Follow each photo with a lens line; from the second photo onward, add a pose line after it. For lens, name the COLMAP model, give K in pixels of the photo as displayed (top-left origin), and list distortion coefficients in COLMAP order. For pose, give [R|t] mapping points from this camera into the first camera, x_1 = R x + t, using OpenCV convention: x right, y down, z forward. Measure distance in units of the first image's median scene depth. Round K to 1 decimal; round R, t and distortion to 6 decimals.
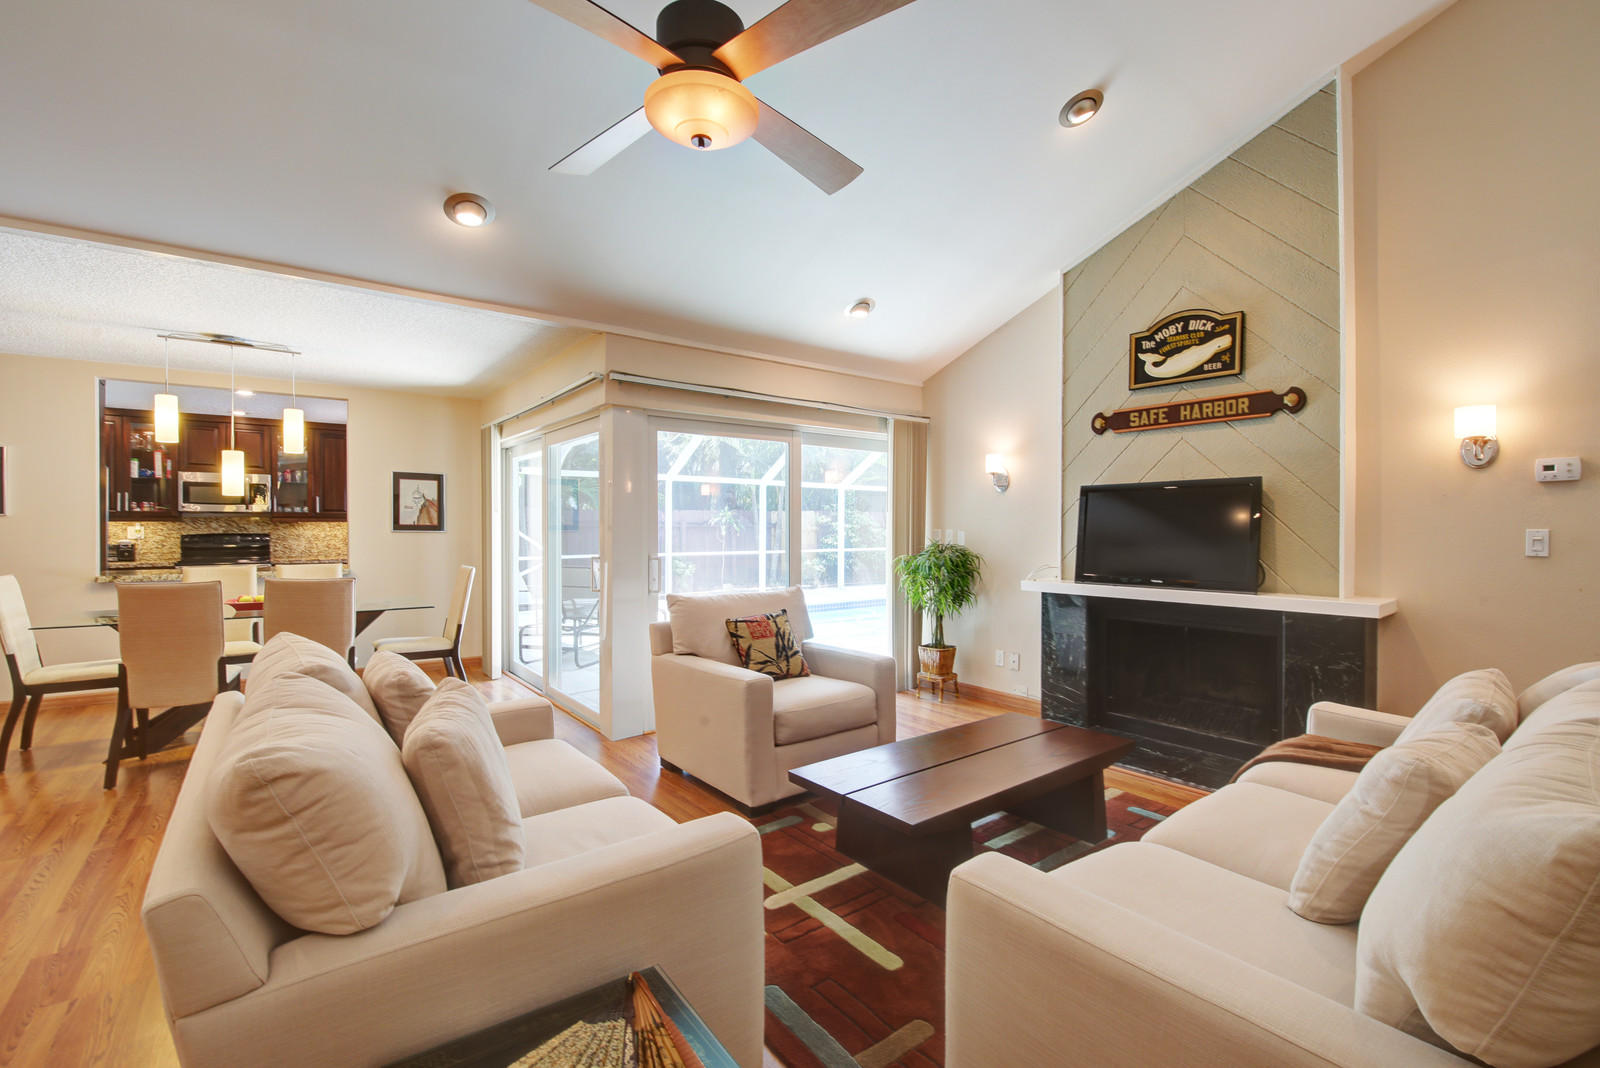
lens RADIAL K [[687.8, 0, 798.1], [0, 687.8, 536.8], [0, 0, 1]] dist [-0.002795, -0.000295]
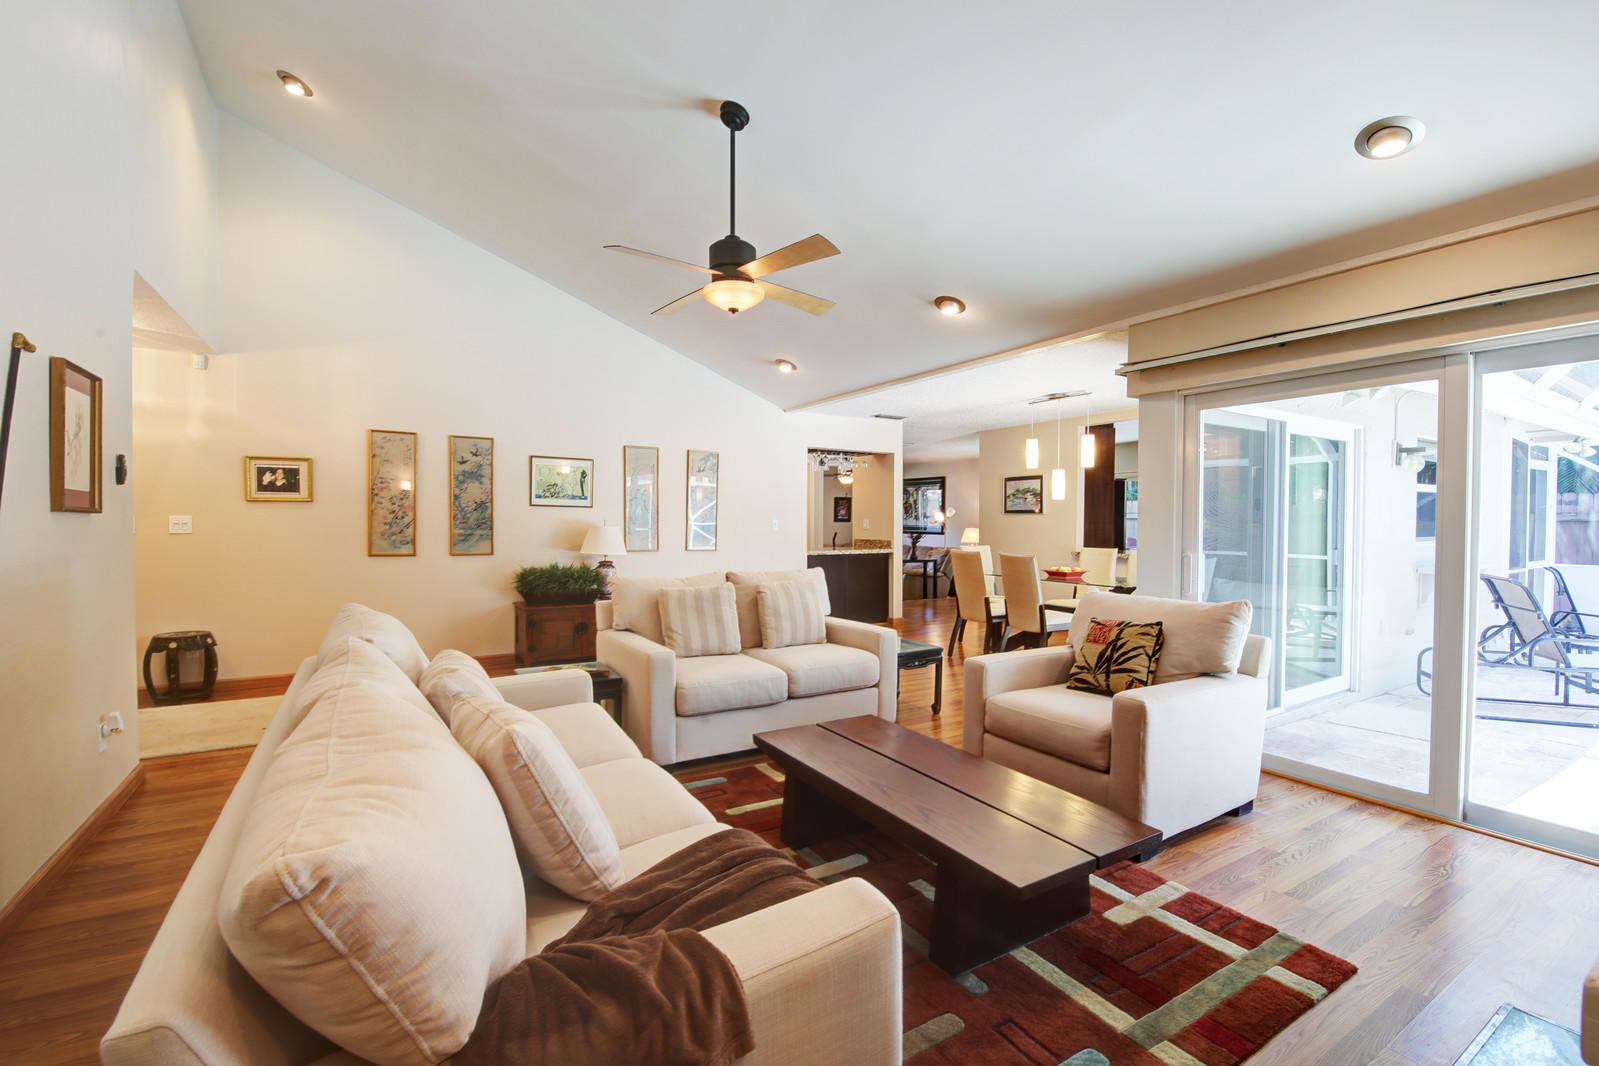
lens RADIAL K [[697.2, 0, 799.5], [0, 697.2, 533.0], [0, 0, 1]] dist [-0.000871, -0.000339]
pose [[-0.107394, 0.016803, -0.994075, 0.769965], [-0.017448, 0.999671, 0.018782, -0.005159], [0.994063, 0.019362, -0.107065, 0.617163]]
